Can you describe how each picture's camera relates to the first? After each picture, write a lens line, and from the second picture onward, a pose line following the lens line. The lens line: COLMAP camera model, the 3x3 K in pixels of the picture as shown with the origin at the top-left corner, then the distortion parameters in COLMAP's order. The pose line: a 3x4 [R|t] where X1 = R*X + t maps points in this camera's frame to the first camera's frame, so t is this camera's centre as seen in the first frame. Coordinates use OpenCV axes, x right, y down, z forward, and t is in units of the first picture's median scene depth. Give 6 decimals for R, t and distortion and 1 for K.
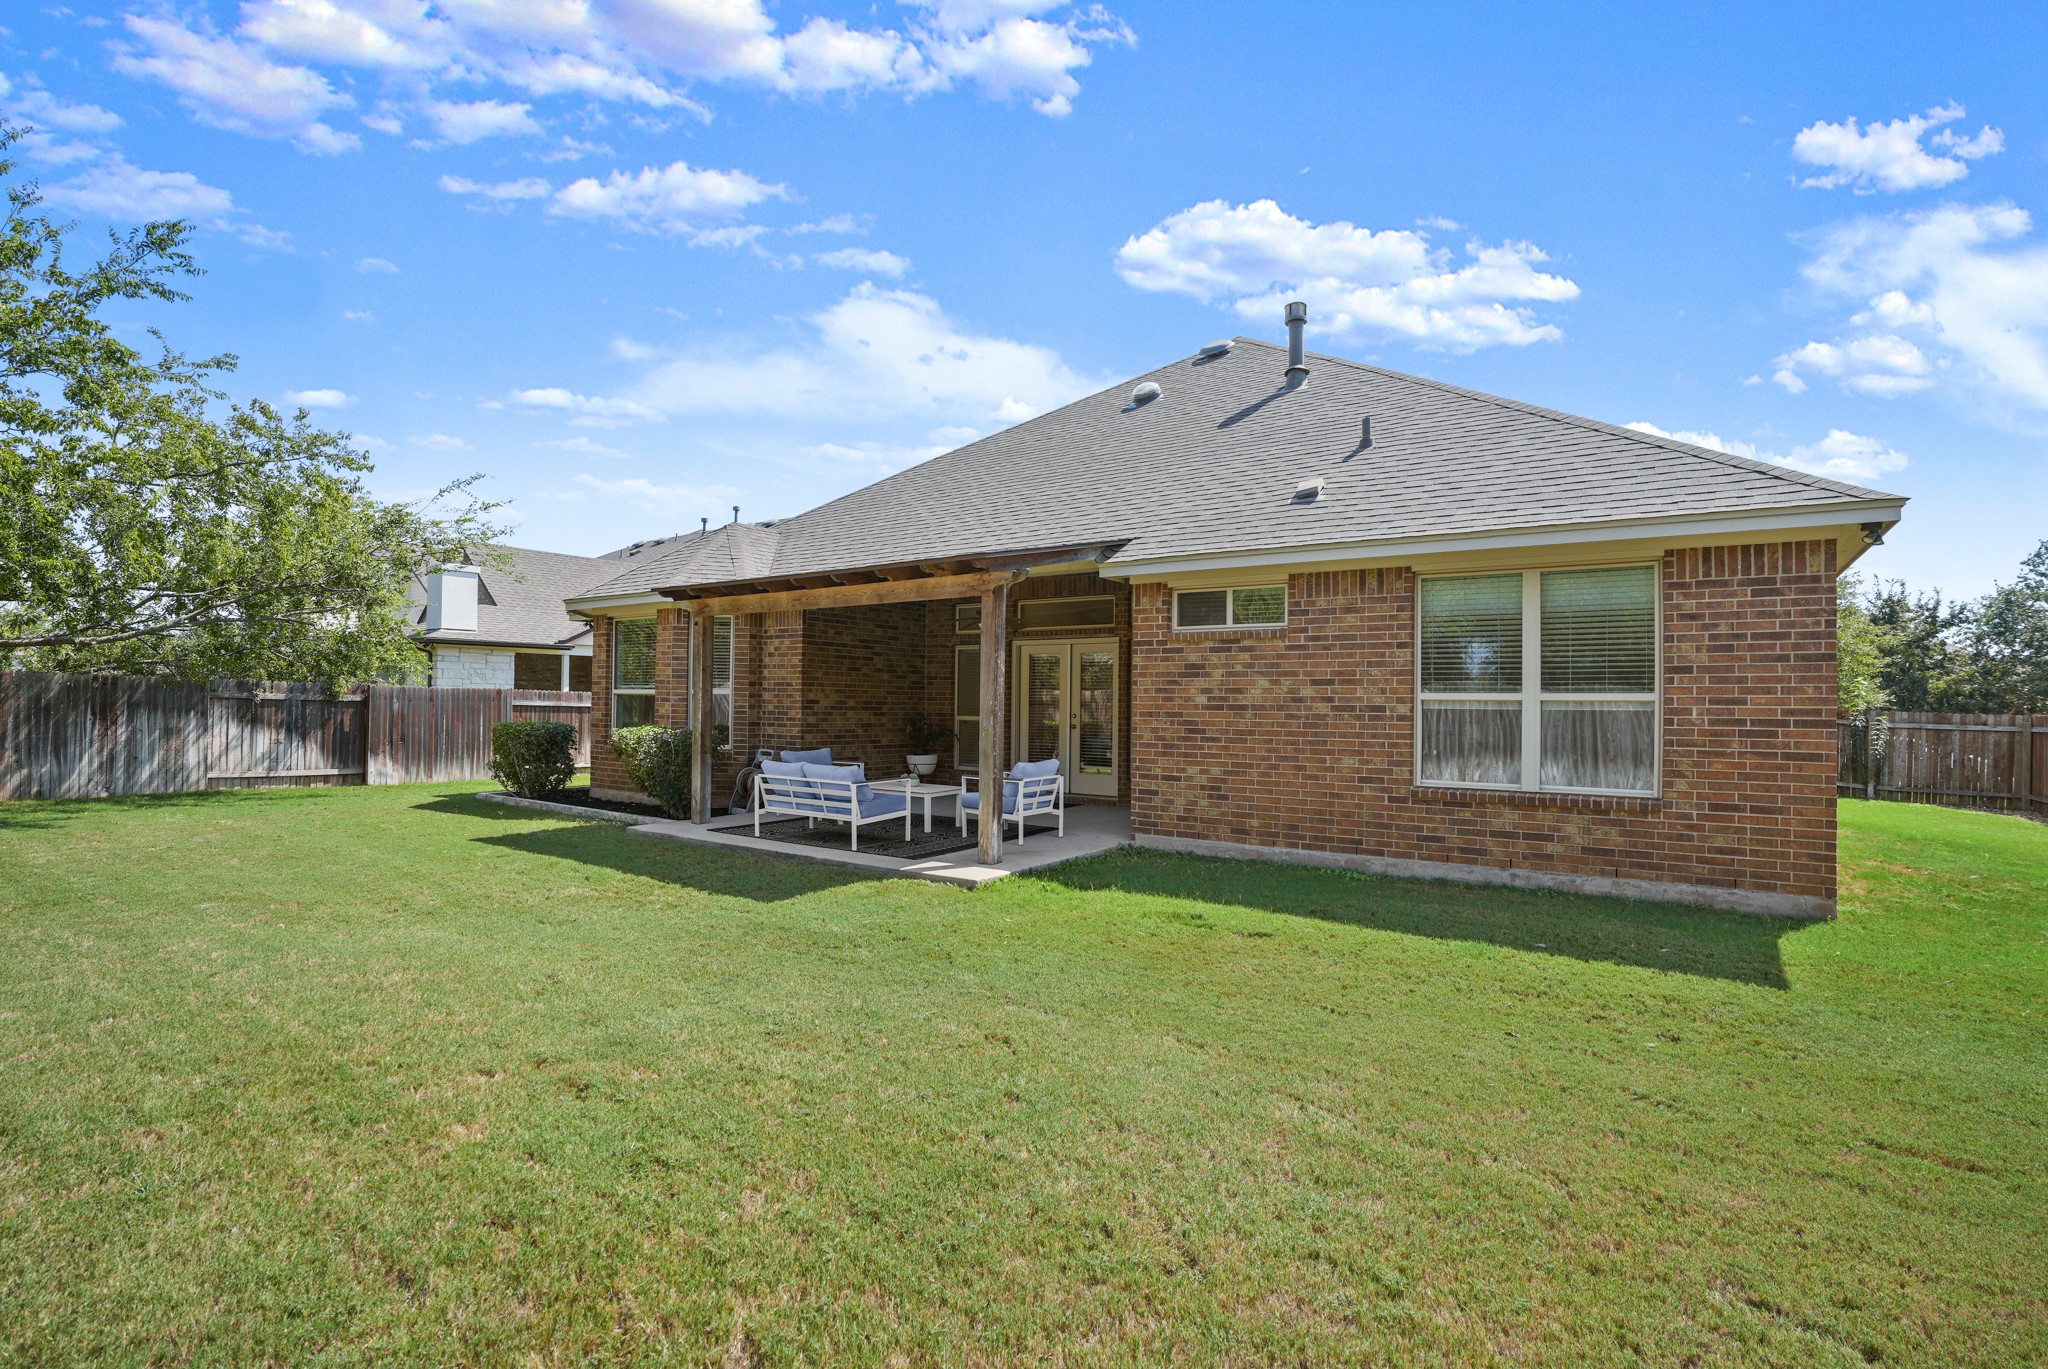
lens RADIAL K [[952.6, 0, 1015.3], [0, 952.6, 706.2], [0, 0, 1]] dist [-0.065906, 0.028172]
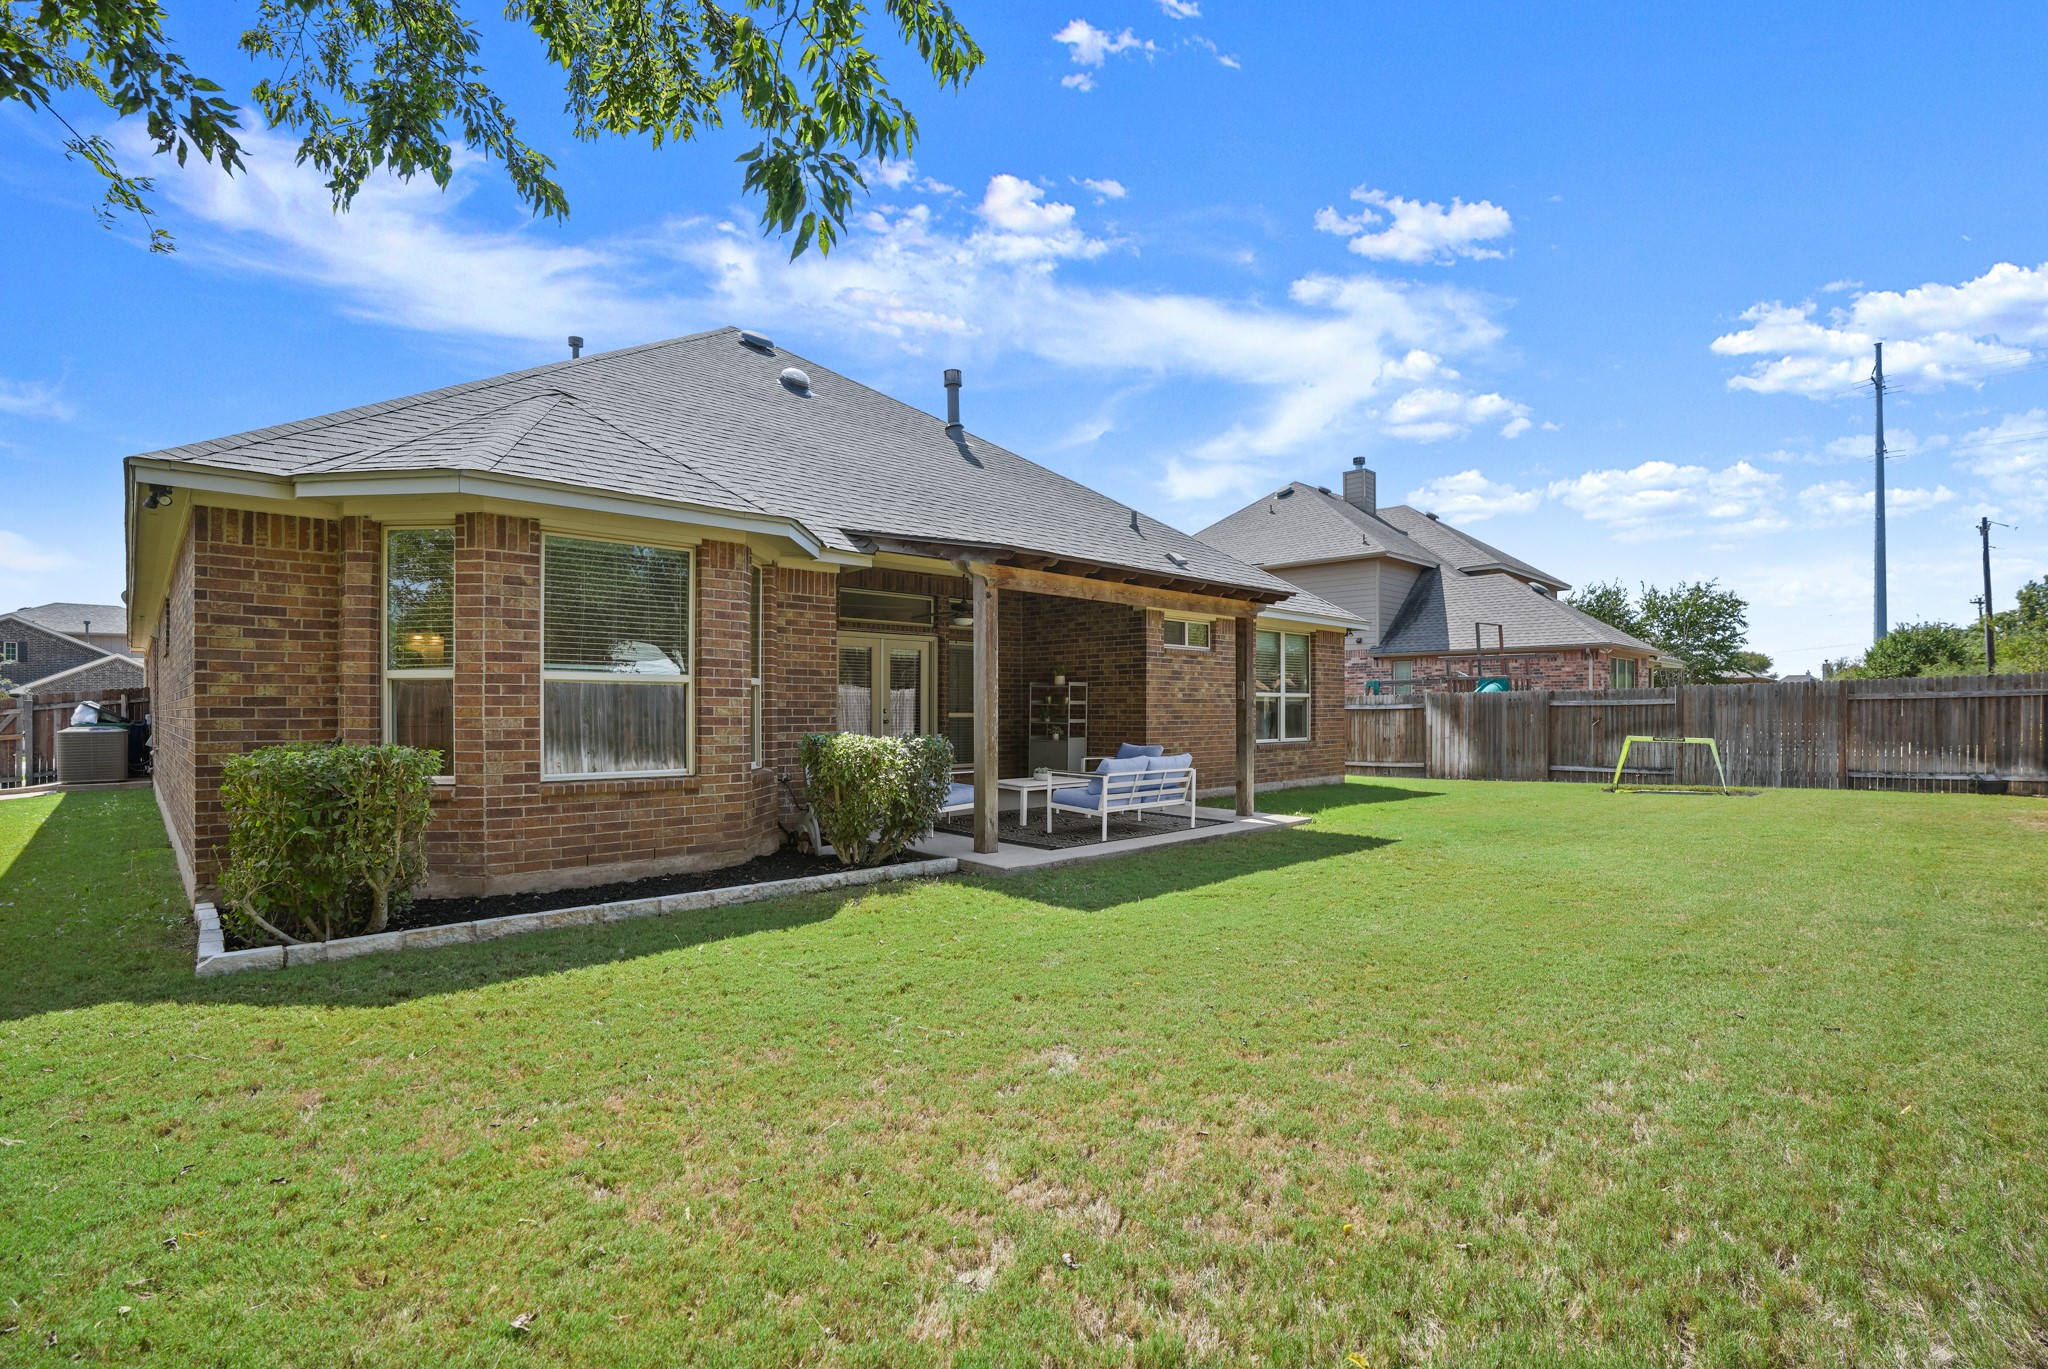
lens RADIAL K [[952.6, 0, 1015.3], [0, 952.6, 706.2], [0, 0, 1]] dist [-0.065906, 0.028172]
pose [[0.184590, -0.006859, 0.982792, -0.922273], [0.006144, 0.999964, 0.005825, -0.000399], [-0.982796, 0.004963, 0.184626, 0.699946]]
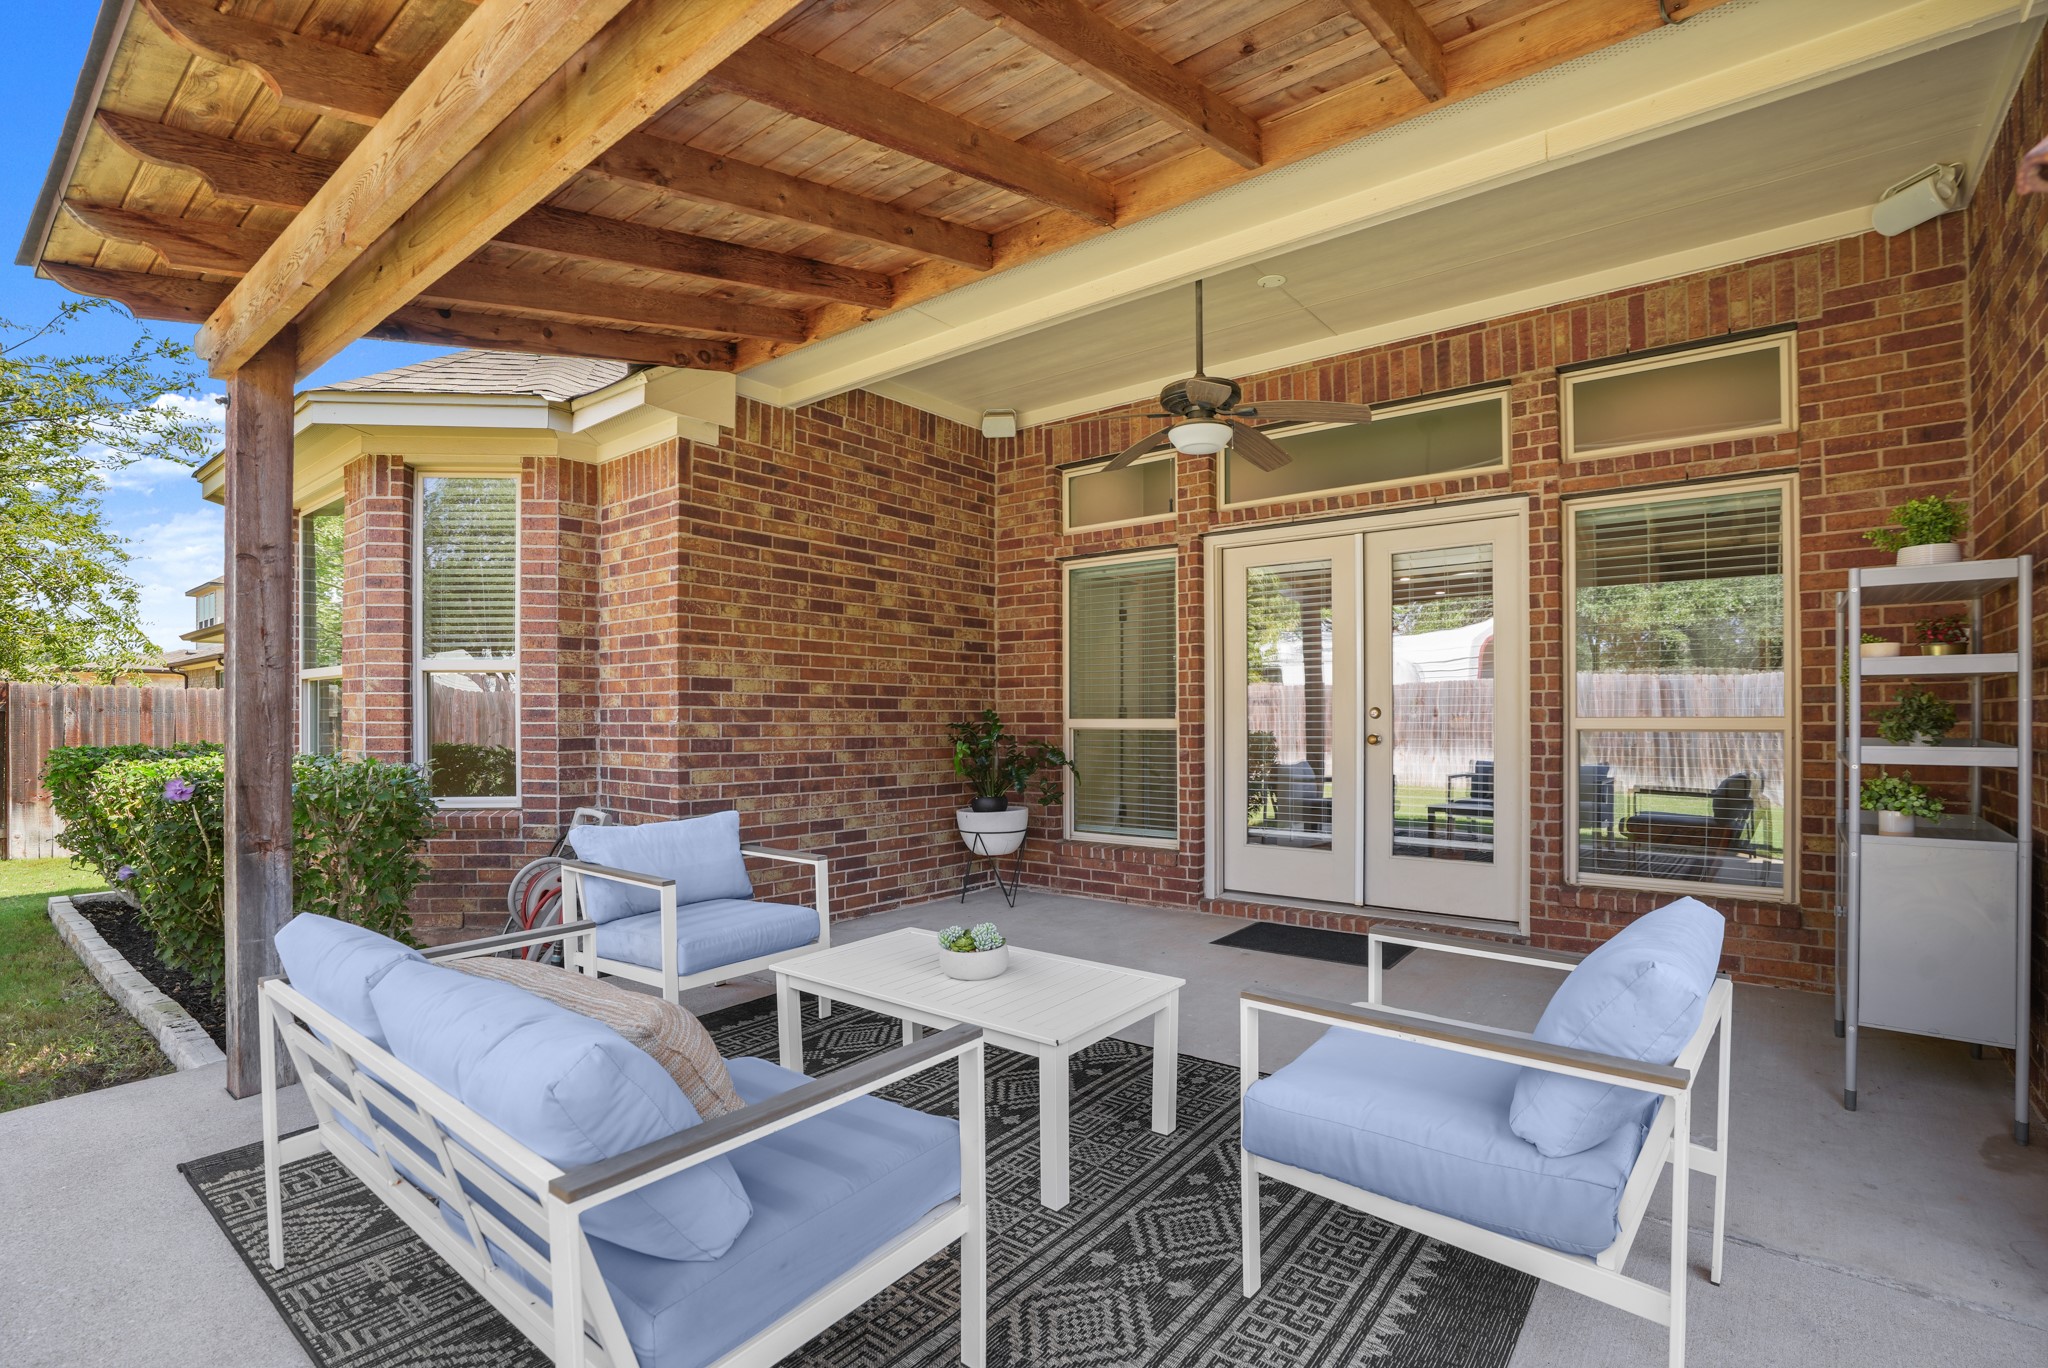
lens RADIAL K [[952.6, 0, 1015.3], [0, 952.6, 705.7], [0, 0, 1]] dist [-0.065906, 0.028172]
pose [[0.998547, -0.016507, -0.051298, -0.070045], [0.015682, 0.999742, -0.016450, 0.012090], [0.051556, 0.015622, 0.998548, 0.615477]]
